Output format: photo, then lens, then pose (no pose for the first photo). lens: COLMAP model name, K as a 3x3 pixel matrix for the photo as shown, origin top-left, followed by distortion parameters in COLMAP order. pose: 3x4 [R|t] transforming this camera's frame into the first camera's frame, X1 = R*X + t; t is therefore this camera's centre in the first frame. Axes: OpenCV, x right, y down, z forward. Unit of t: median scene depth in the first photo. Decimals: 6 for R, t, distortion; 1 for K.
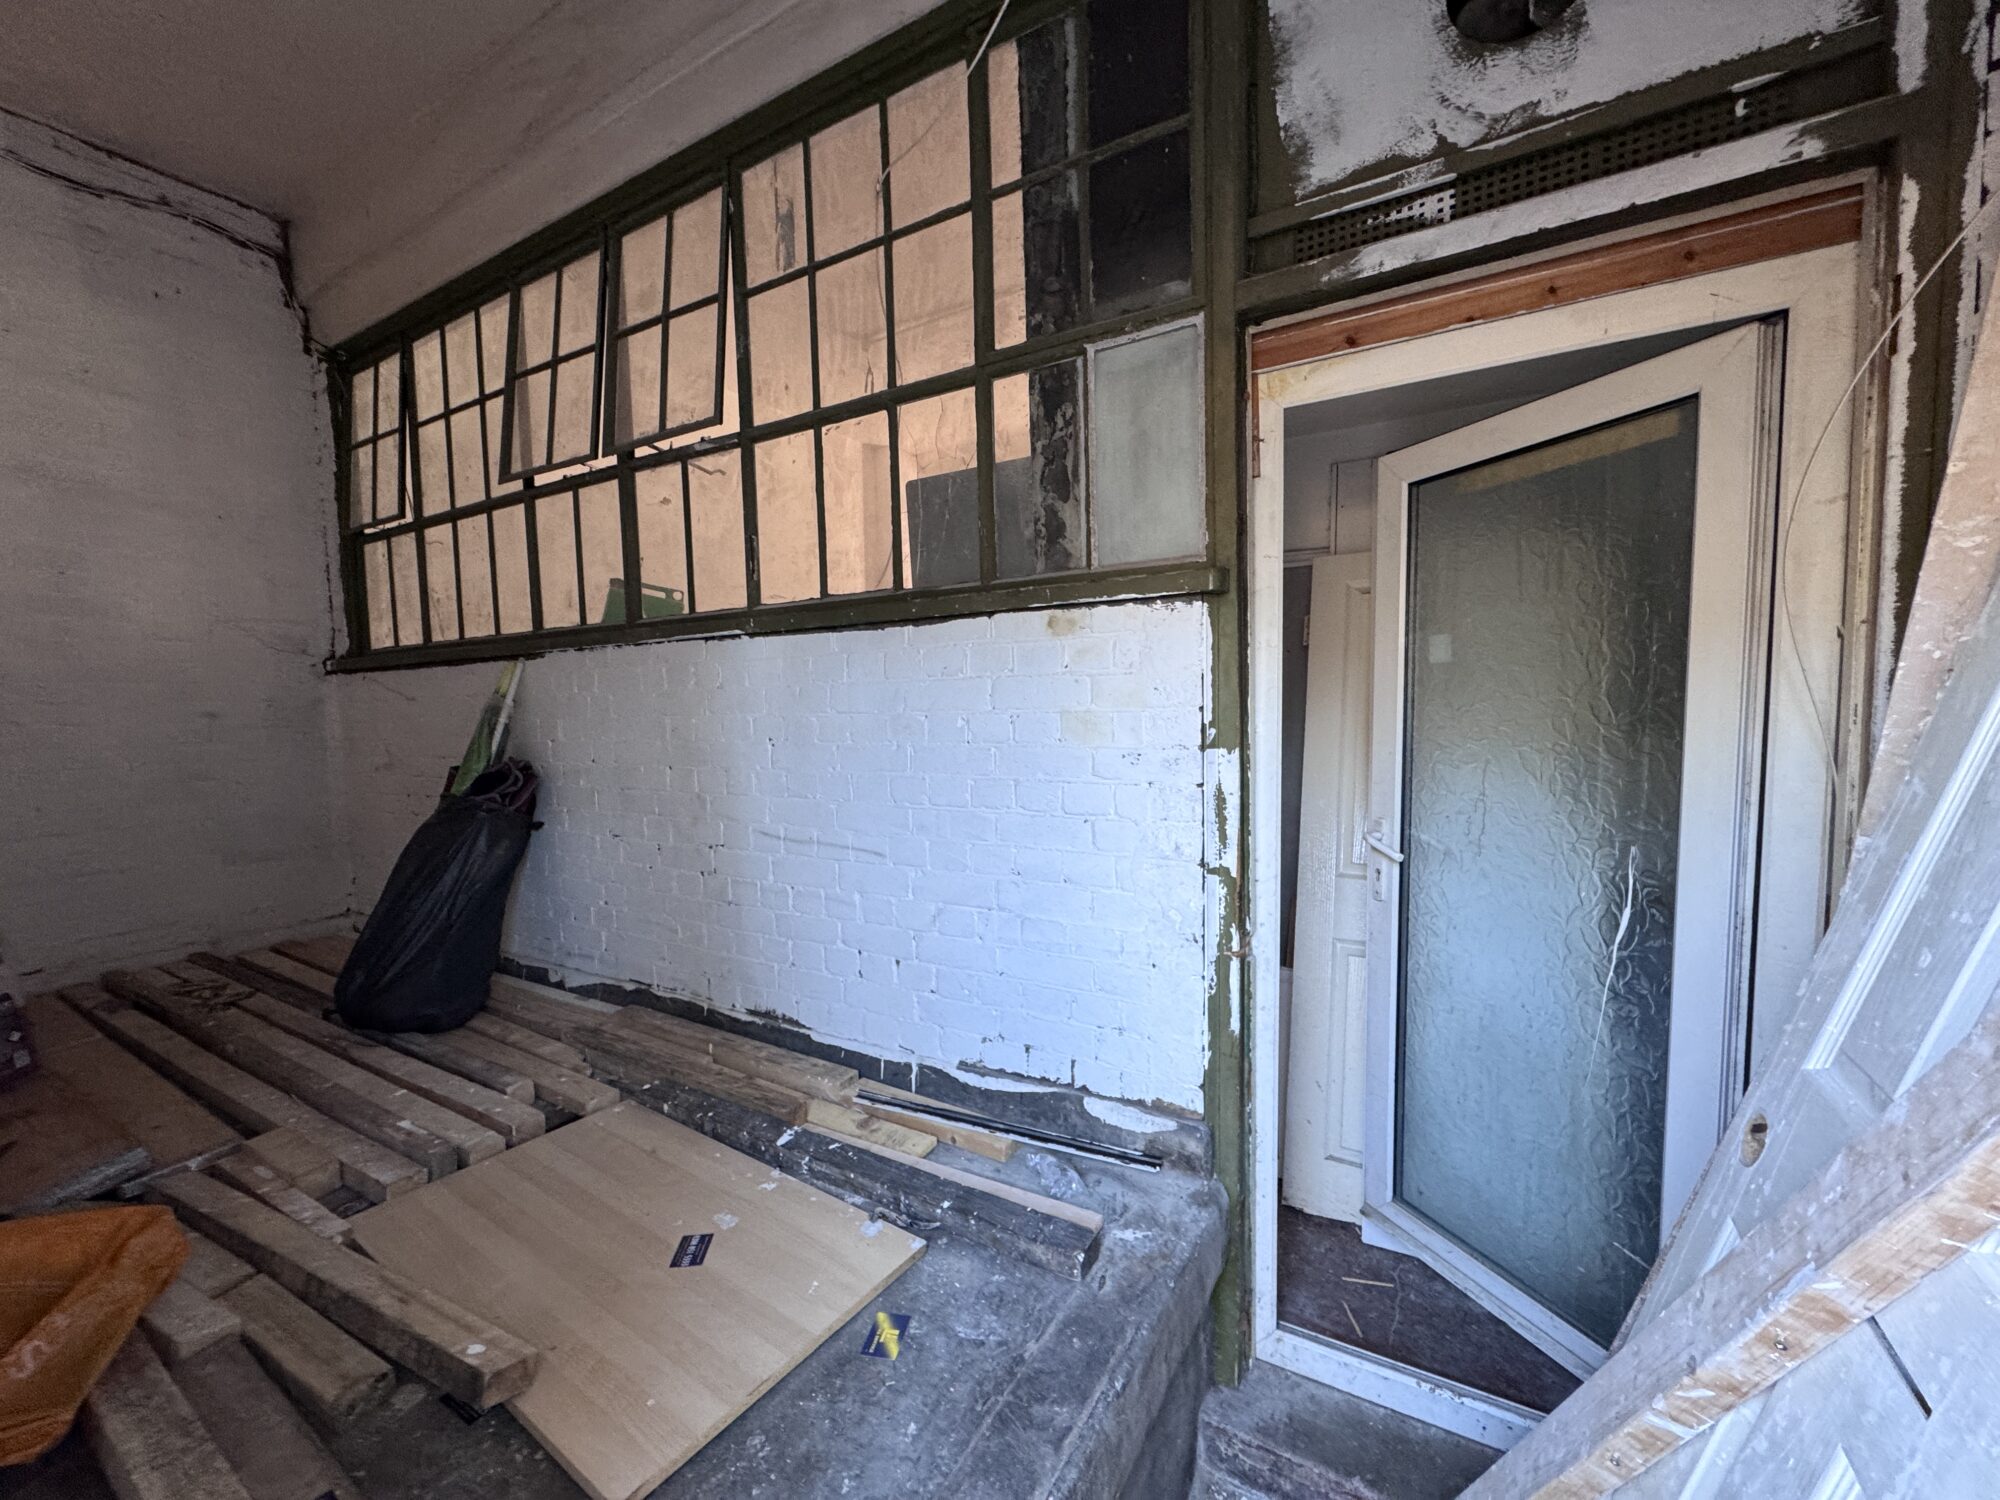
lens RADIAL K [[792.0, 0, 998.1], [0, 792.0, 749.5], [0, 0, 1]] dist [-0.007998, 0.001632]
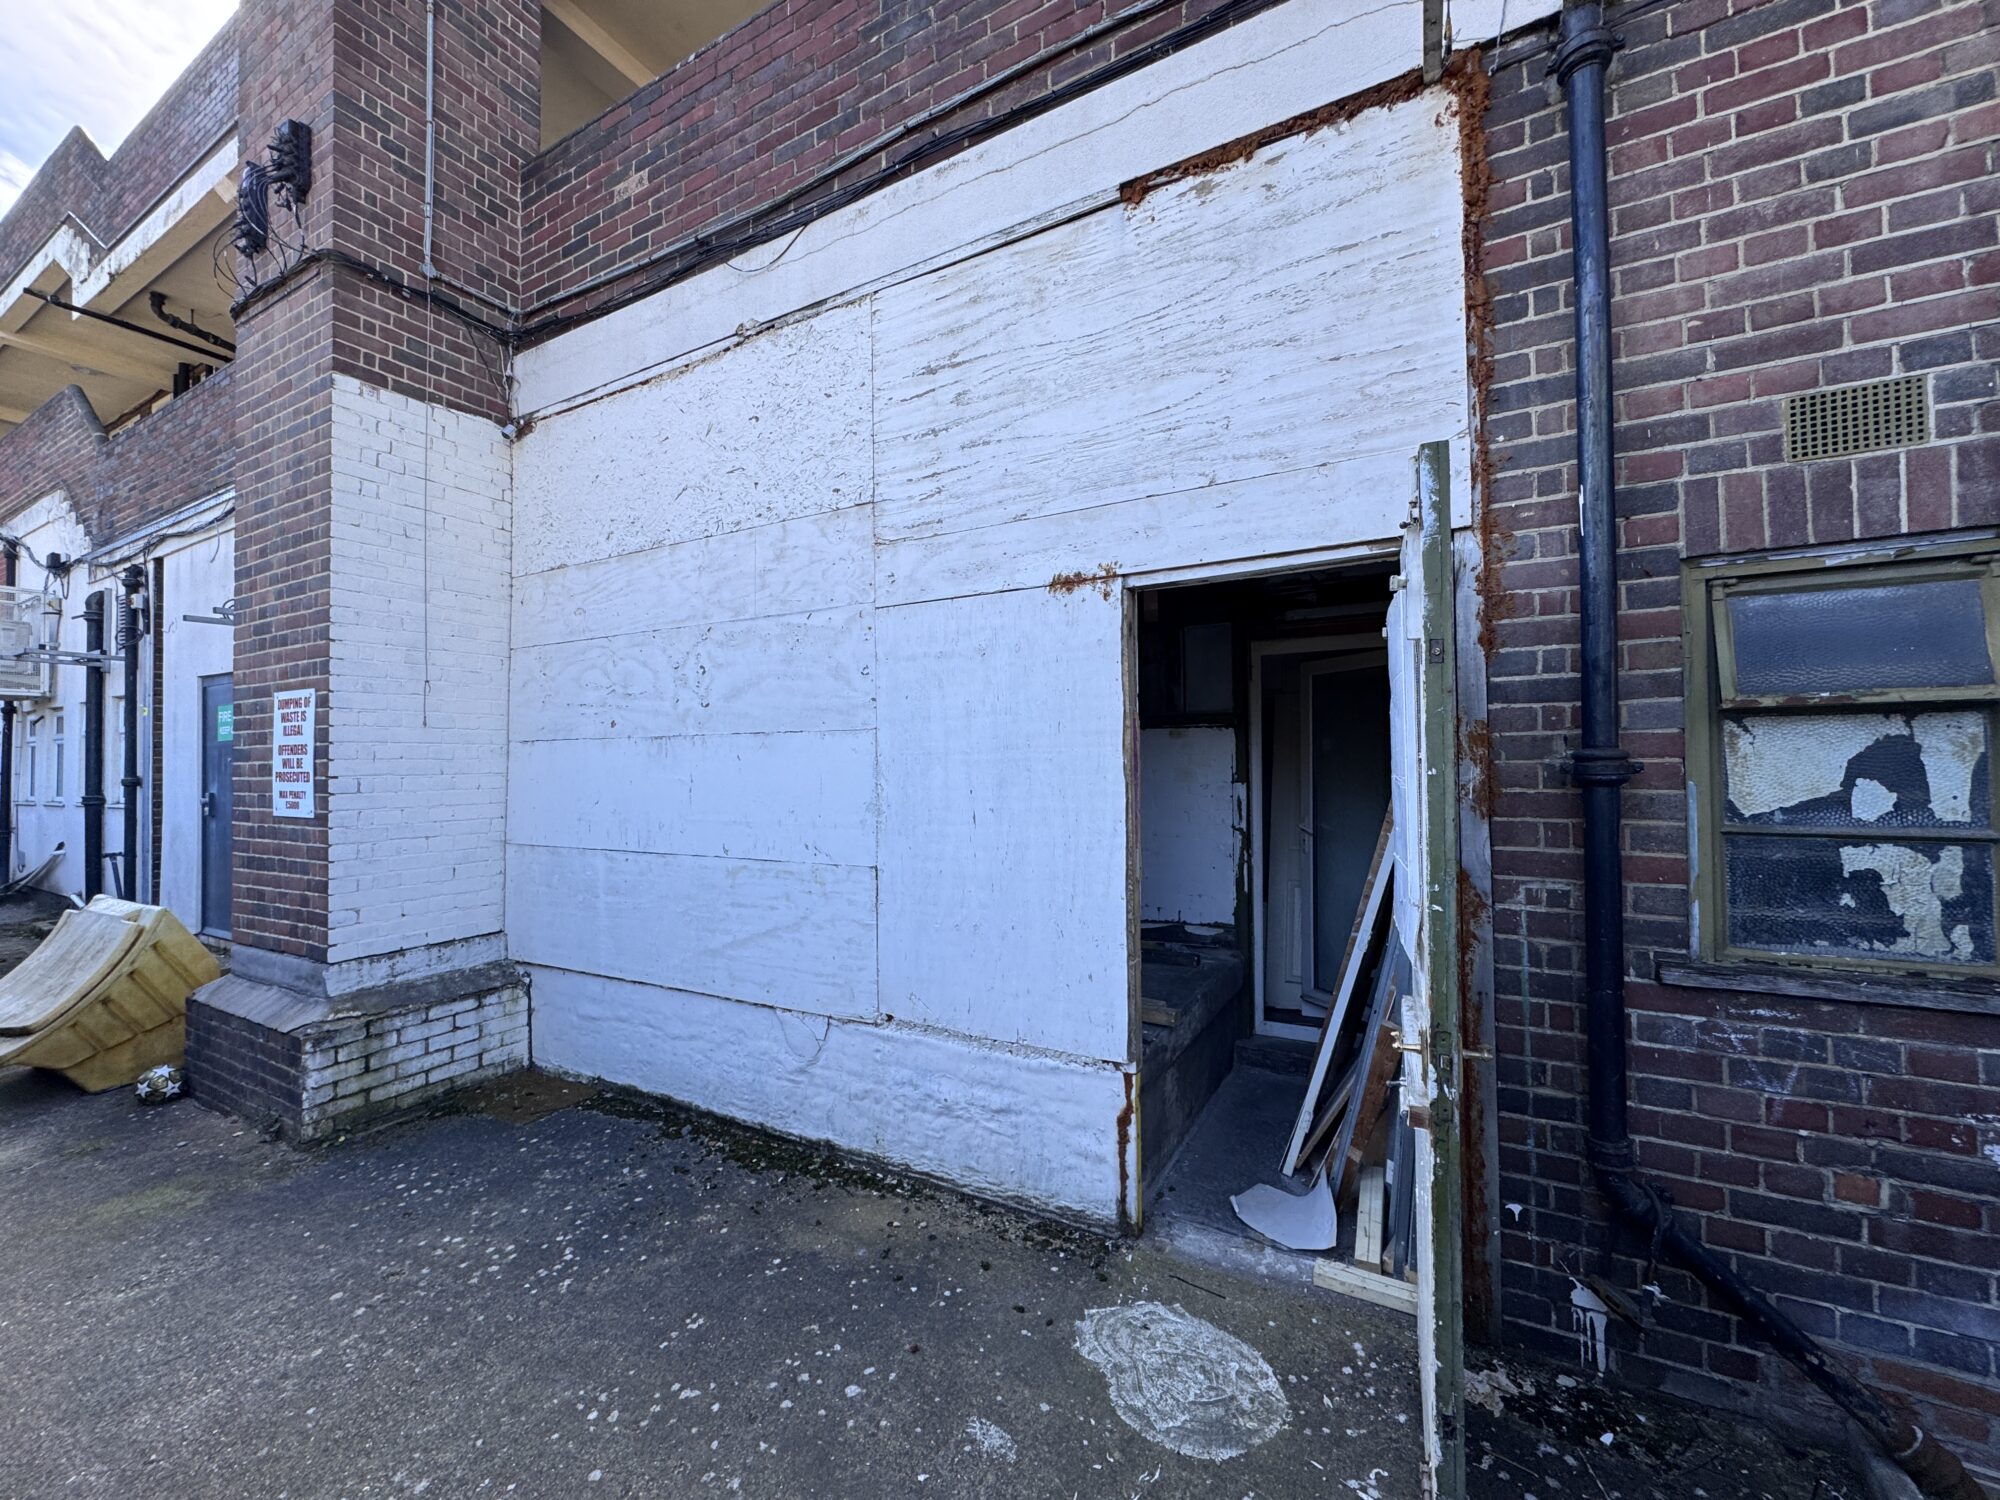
lens RADIAL K [[792.0, 0, 996.7], [0, 792.0, 750.9], [0, 0, 1]] dist [-0.007998, 0.001632]
pose [[0.999588, 0.017302, 0.022897, -0.589282], [-0.015164, 0.995784, -0.090463, 0.143179], [-0.024366, 0.090078, 0.995637, -1.615691]]
